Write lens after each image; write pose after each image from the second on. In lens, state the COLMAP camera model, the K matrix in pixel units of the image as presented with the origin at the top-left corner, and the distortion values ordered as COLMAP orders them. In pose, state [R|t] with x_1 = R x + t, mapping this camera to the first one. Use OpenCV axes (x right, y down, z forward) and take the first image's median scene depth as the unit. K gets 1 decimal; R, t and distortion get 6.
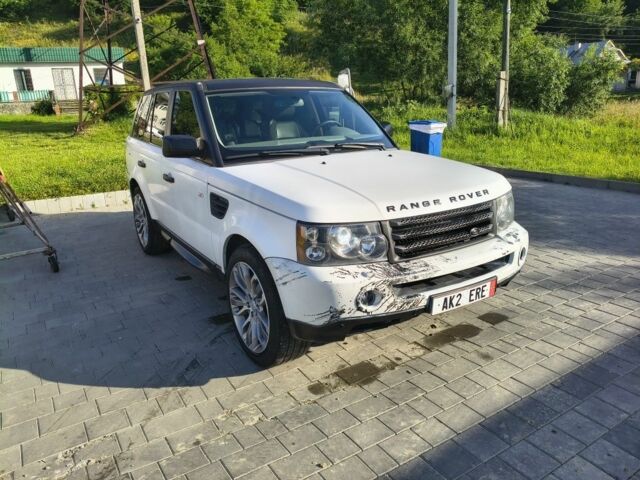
lens RADIAL K [[485.8, 0, 313.2], [0, 485.8, 235.3], [0, 0, 1]] dist [-0.002553, -0.006051]
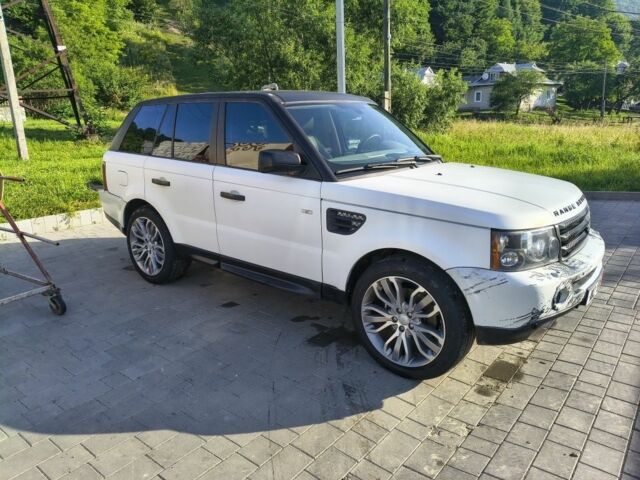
lens RADIAL K [[482.5, 0, 320.0], [0, 482.5, 240.0], [0, 0, 1]] dist [-0.003256, -0.002684]
pose [[0.944651, -0.065645, 0.321442, -0.585373], [0.072009, 0.997372, -0.007933, -0.021522], [-0.320077, 0.030641, 0.946896, 0.117336]]
